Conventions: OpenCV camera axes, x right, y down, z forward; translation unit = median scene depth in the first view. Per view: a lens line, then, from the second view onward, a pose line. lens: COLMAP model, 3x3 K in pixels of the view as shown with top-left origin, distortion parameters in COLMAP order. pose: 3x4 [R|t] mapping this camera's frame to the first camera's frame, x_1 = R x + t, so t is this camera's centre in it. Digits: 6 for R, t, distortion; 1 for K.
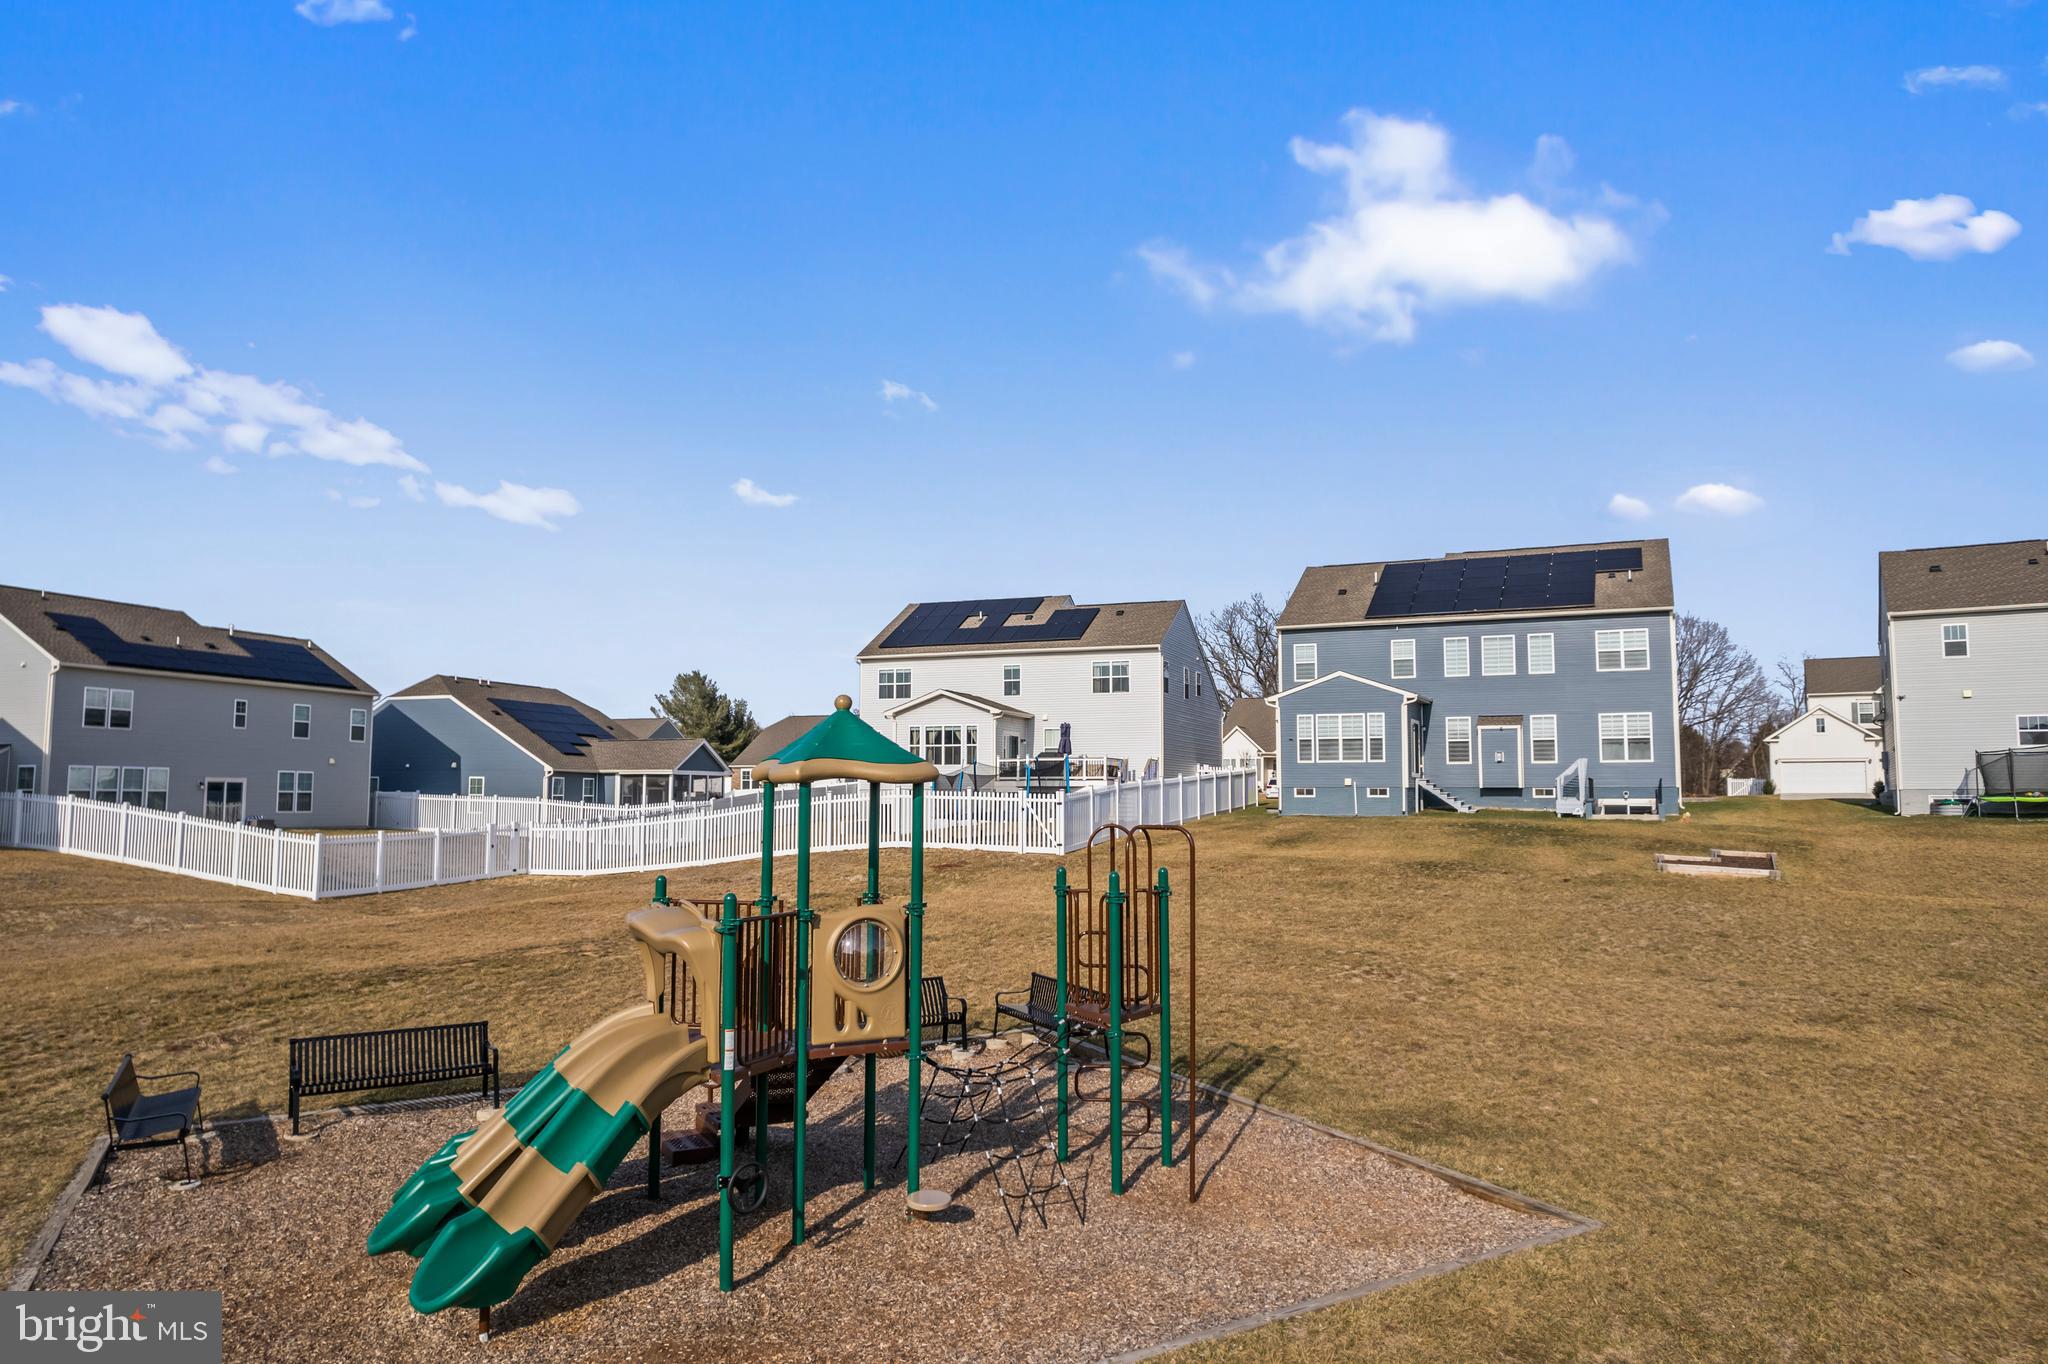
lens RADIAL K [[1317.7, 0, 1024.0], [0, 1317.7, 682.0], [0, 0, 1]] dist [-0.034326, 0.000898]
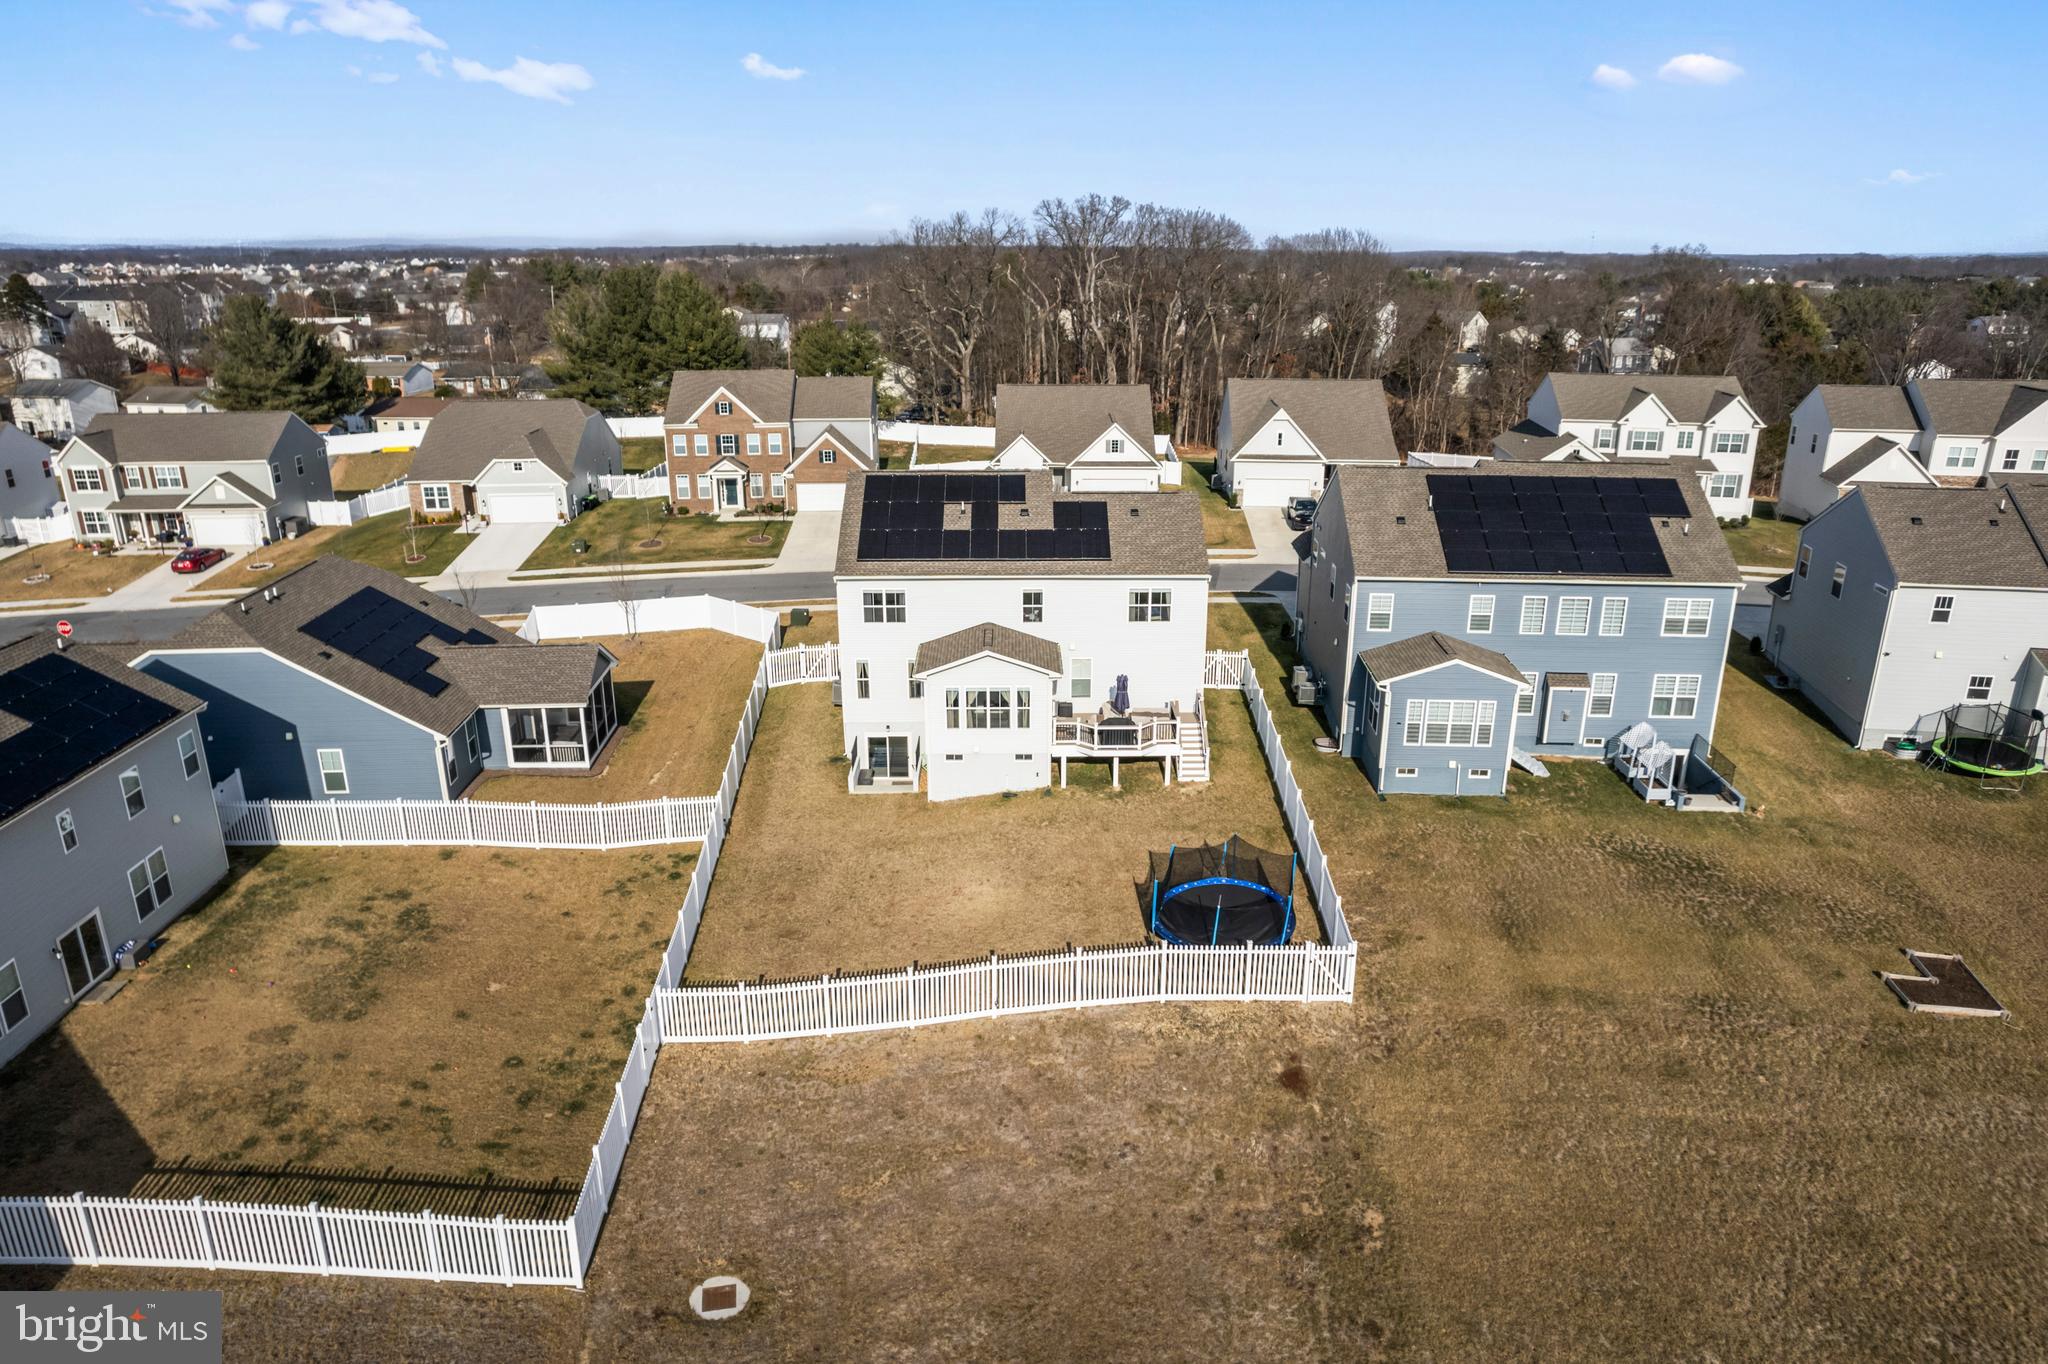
lens RADIAL K [[1311.2, 0, 1024.5], [0, 1311.2, 688.0], [0, 0, 1]] dist [-0.060639, 0.044628]
pose [[0.928126, -0.123141, 0.351309, -0.329090], [-0.028327, 0.917608, 0.396476, -0.298339], [-0.371187, -0.377931, 0.848168, 0.239249]]
